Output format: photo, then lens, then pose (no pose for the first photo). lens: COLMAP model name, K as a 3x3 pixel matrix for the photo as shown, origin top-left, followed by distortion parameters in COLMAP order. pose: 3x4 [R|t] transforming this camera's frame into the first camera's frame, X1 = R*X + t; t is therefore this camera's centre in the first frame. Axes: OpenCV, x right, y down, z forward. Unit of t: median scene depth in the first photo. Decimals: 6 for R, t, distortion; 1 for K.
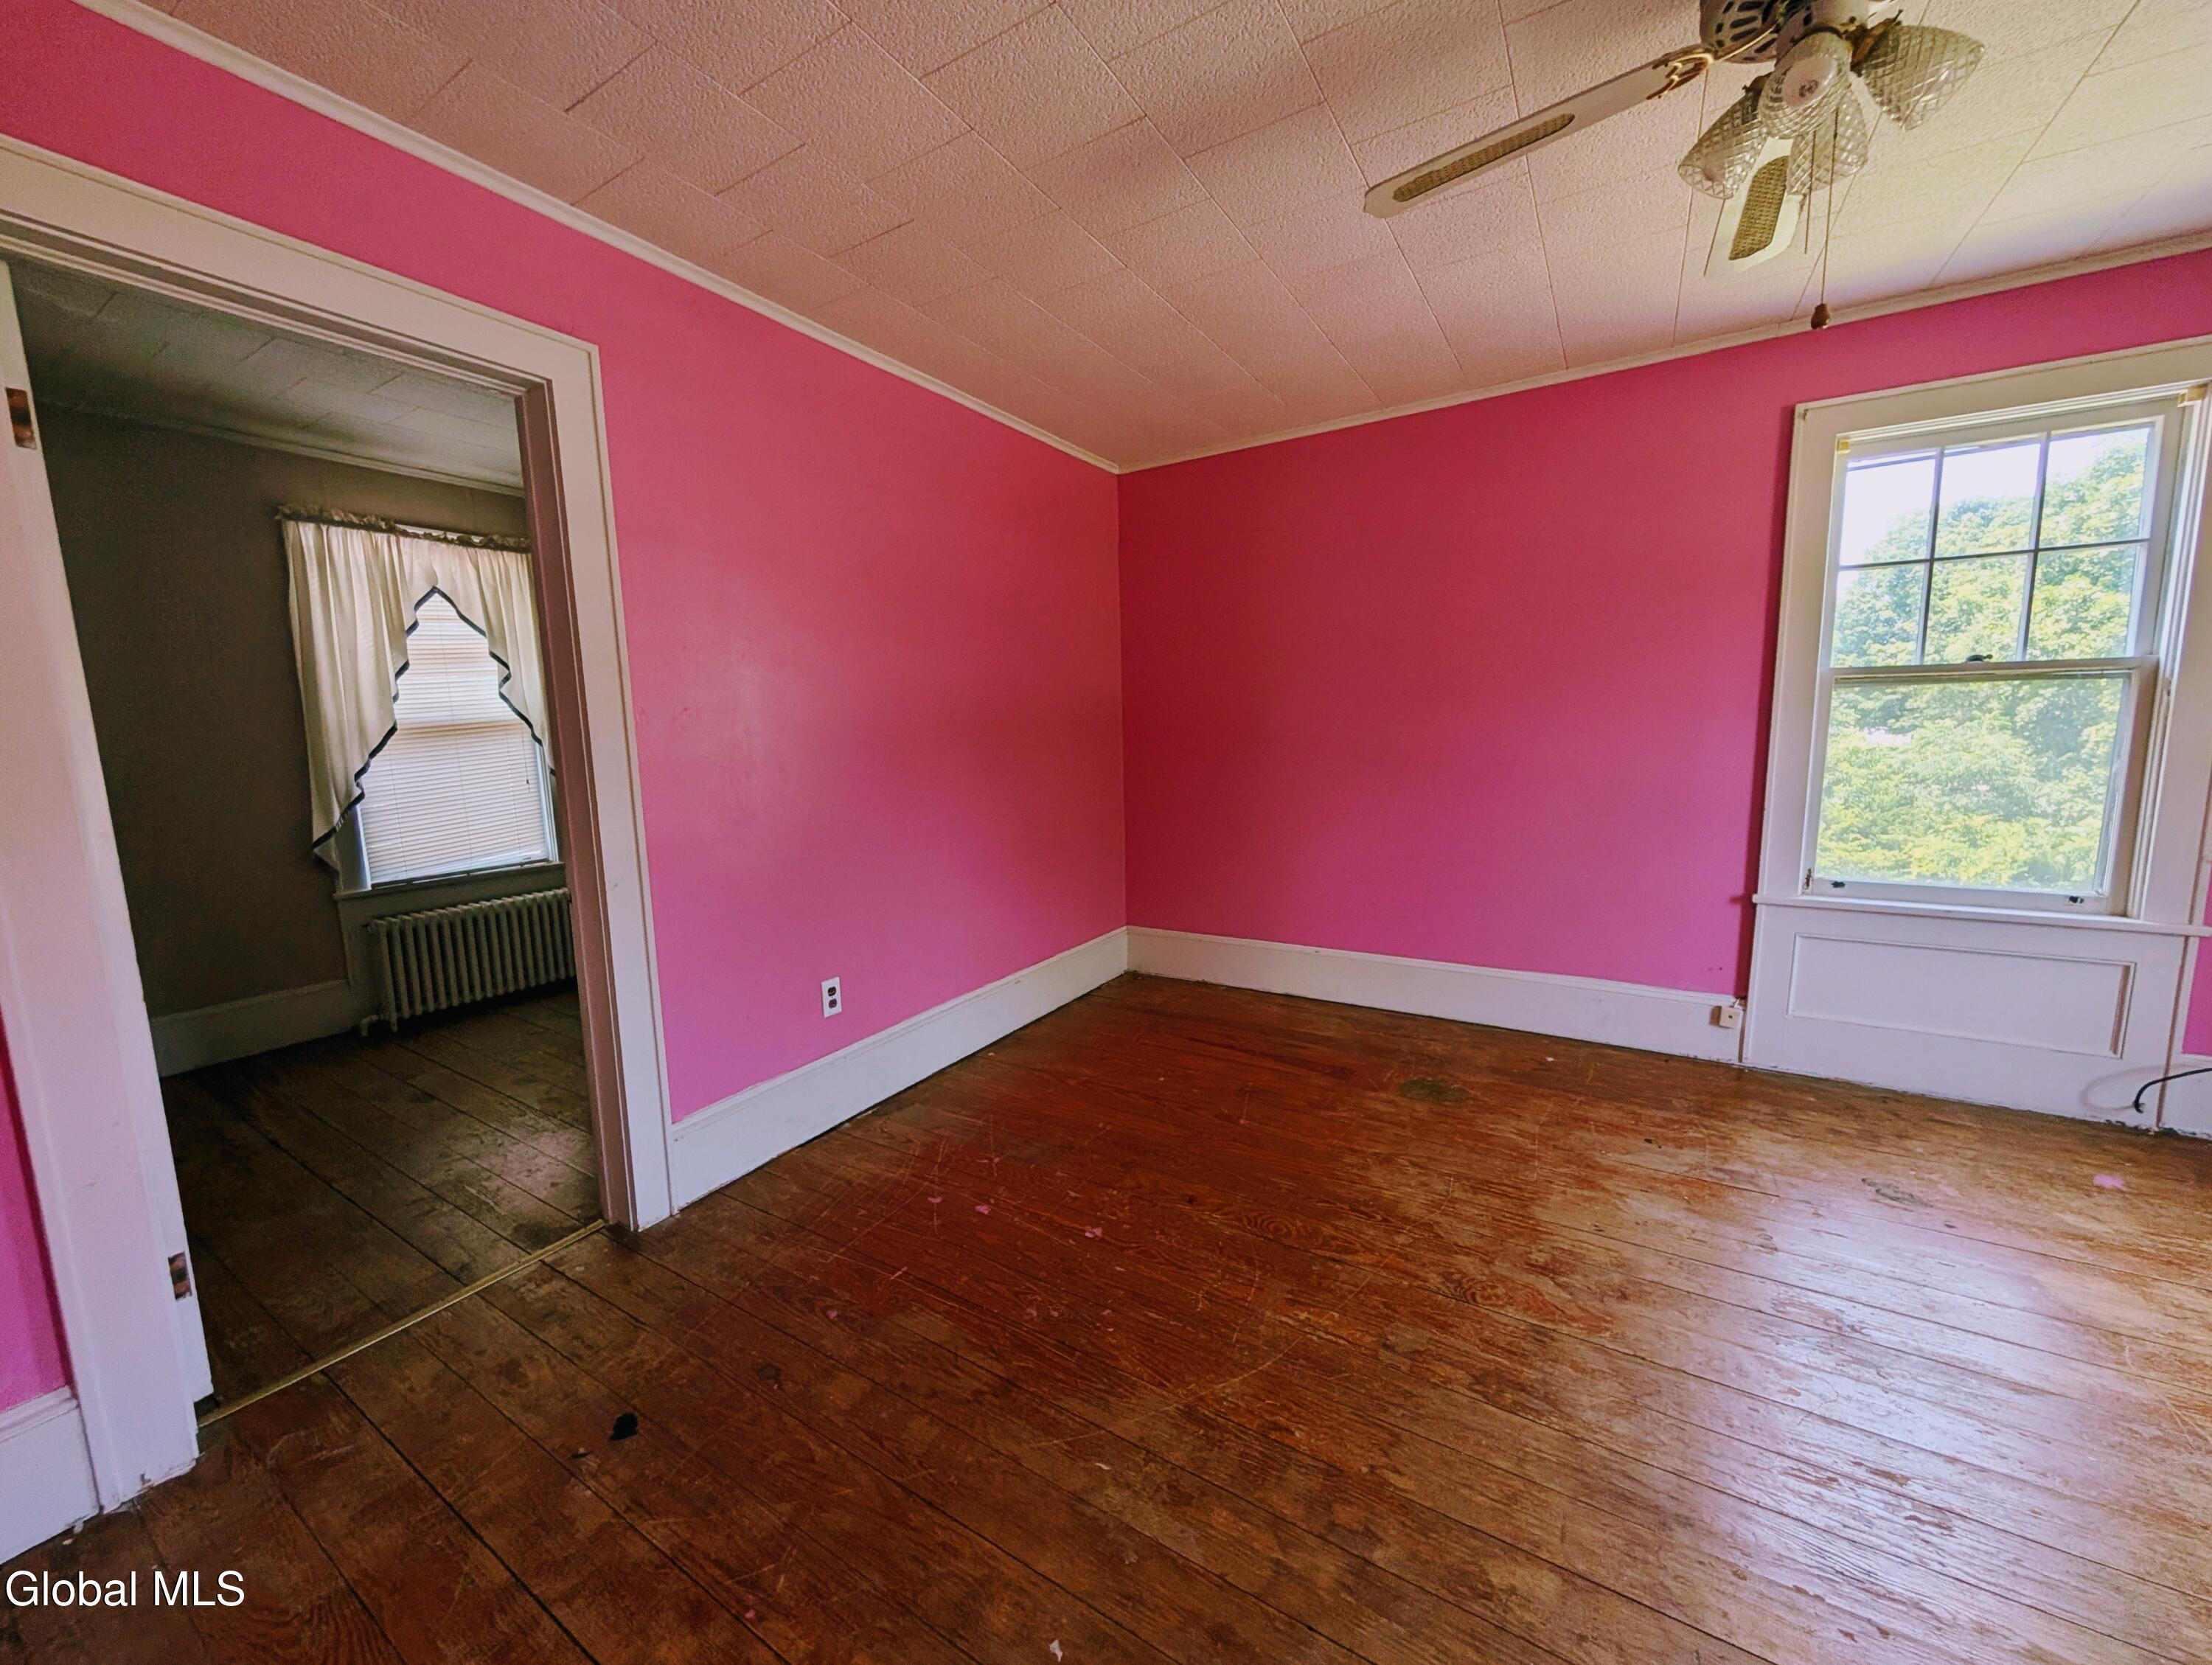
lens RADIAL K [[837.3, 0, 1105.7], [0, 837.3, 832.0], [0, 0, 1]] dist [-0.006337, 0.001156]
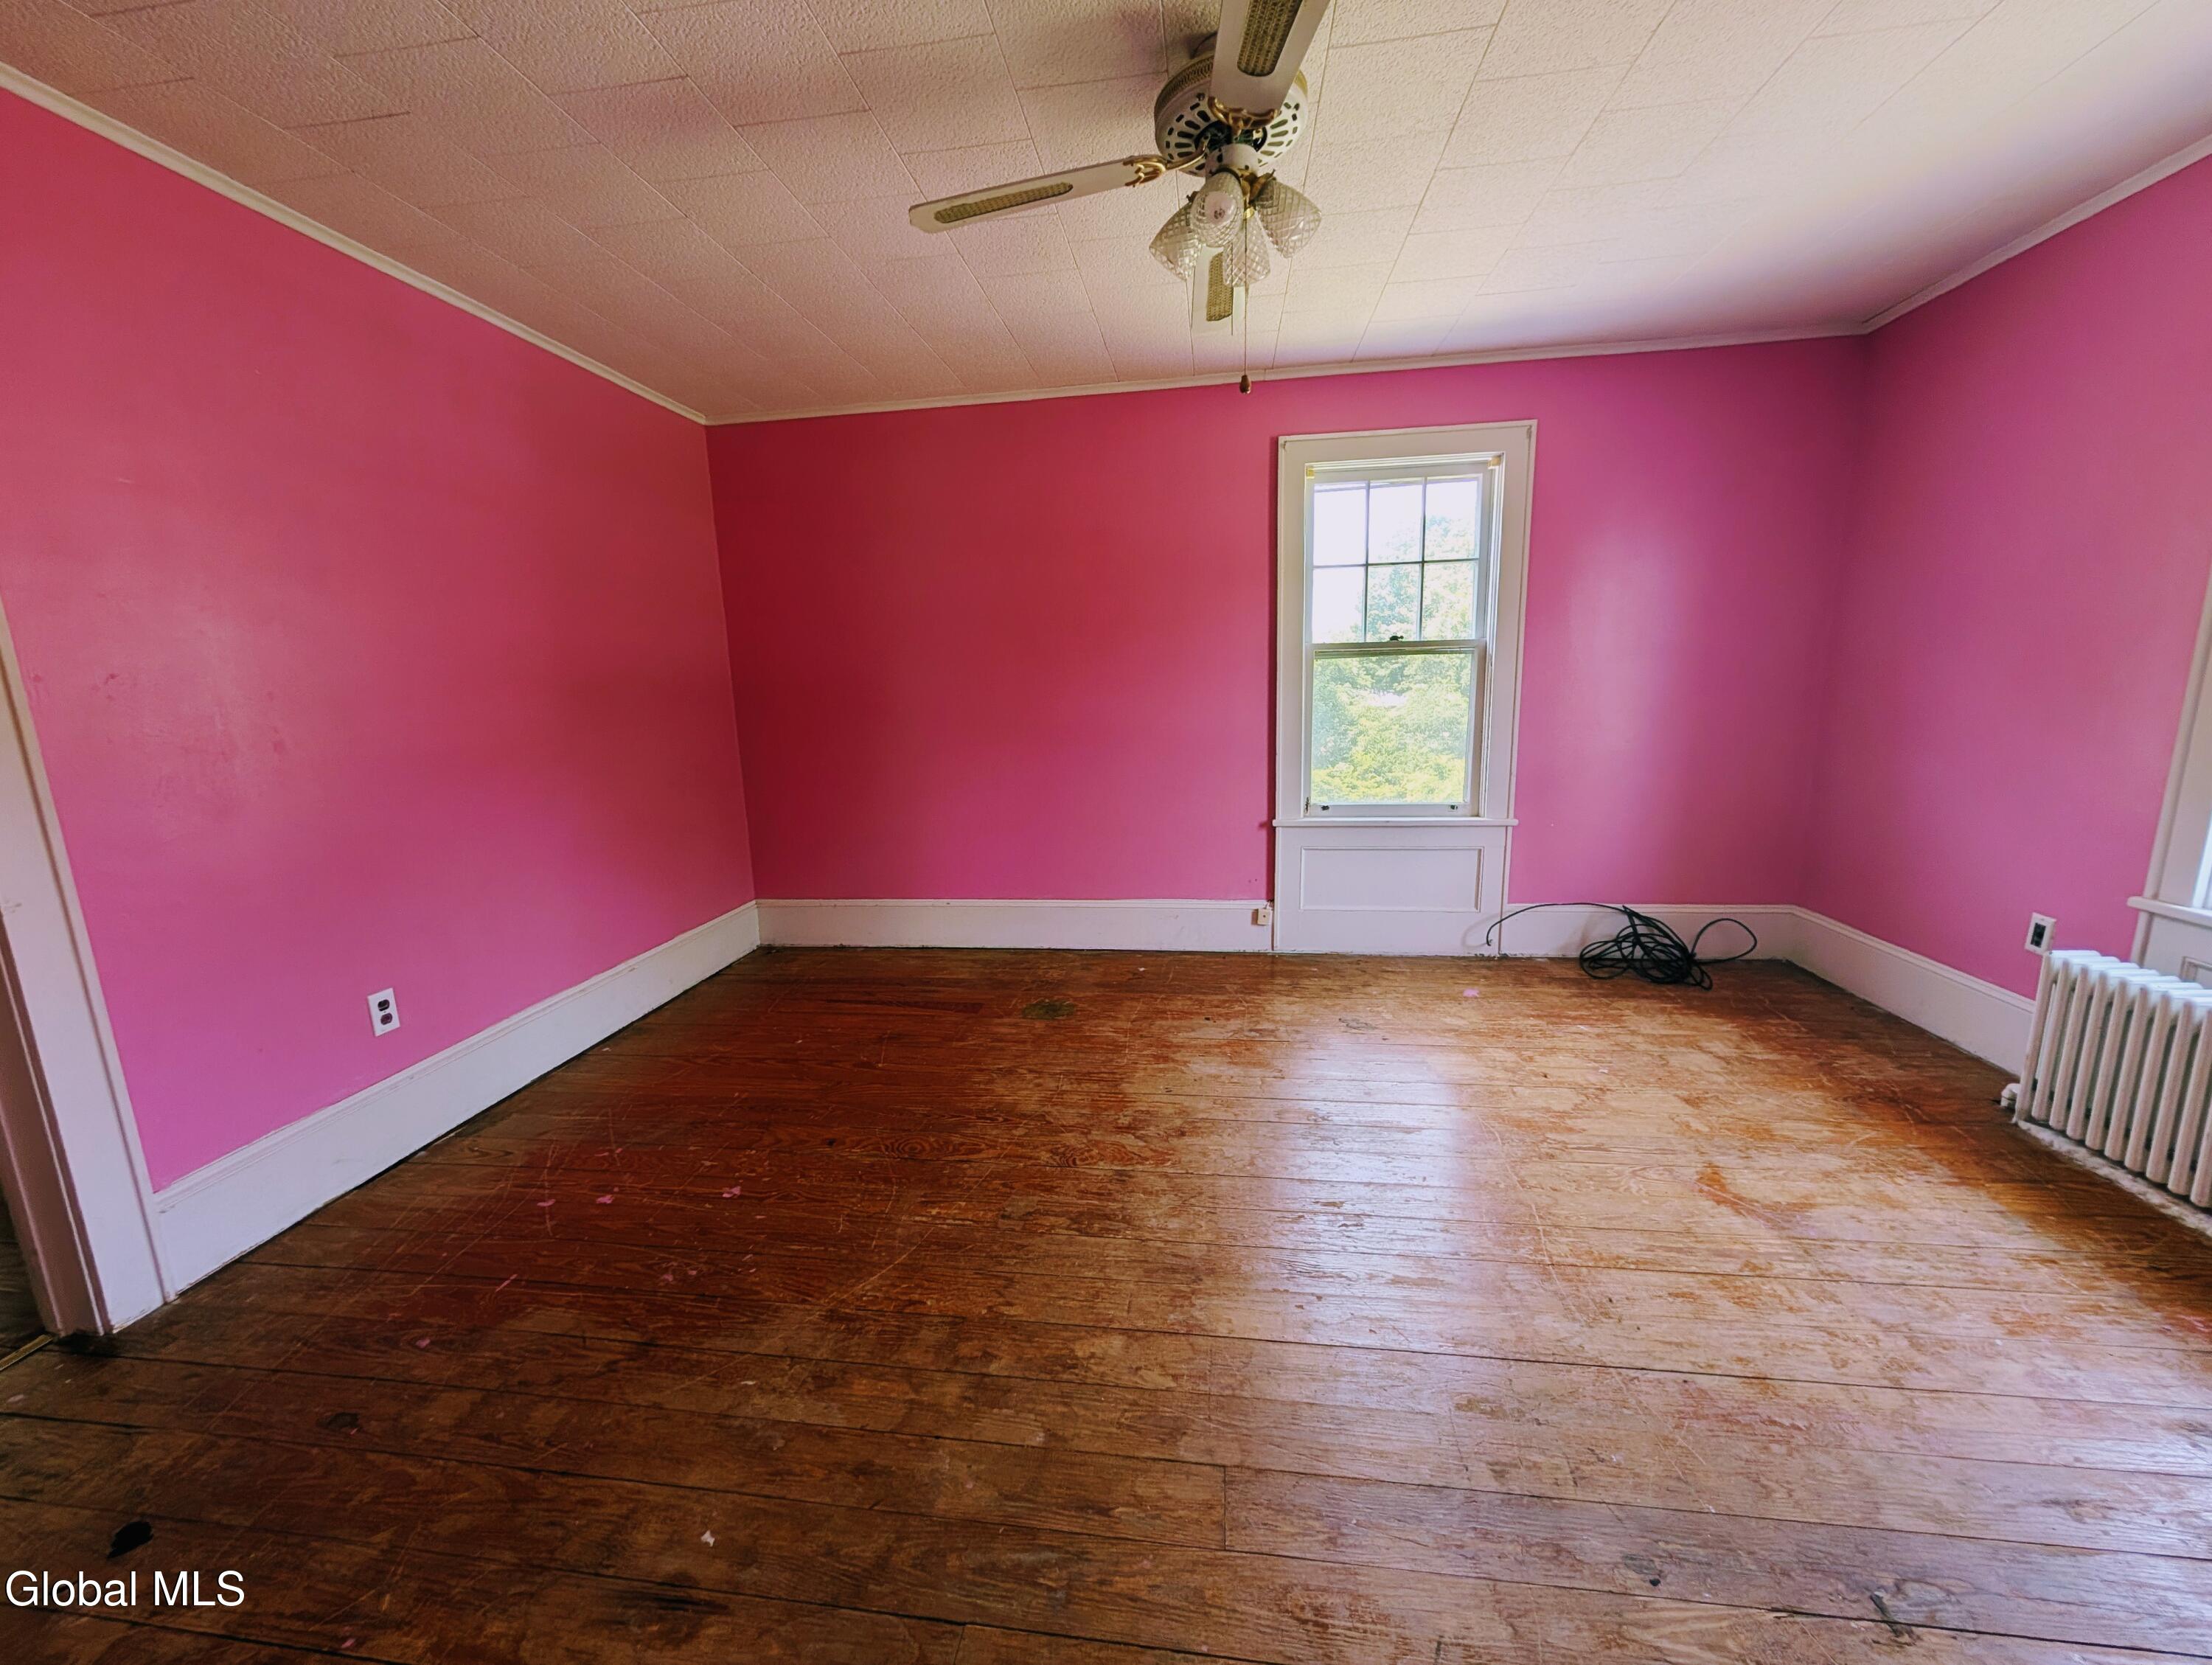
lens RADIAL K [[837.3, 0, 1108.6], [0, 837.3, 835.6], [0, 0, 1]] dist [-0.006337, 0.001156]
pose [[0.912489, -0.076744, 0.401839, 0.034102], [0.059739, 0.996714, 0.054702, 0.020432], [-0.404716, -0.025909, 0.914075, -0.124897]]
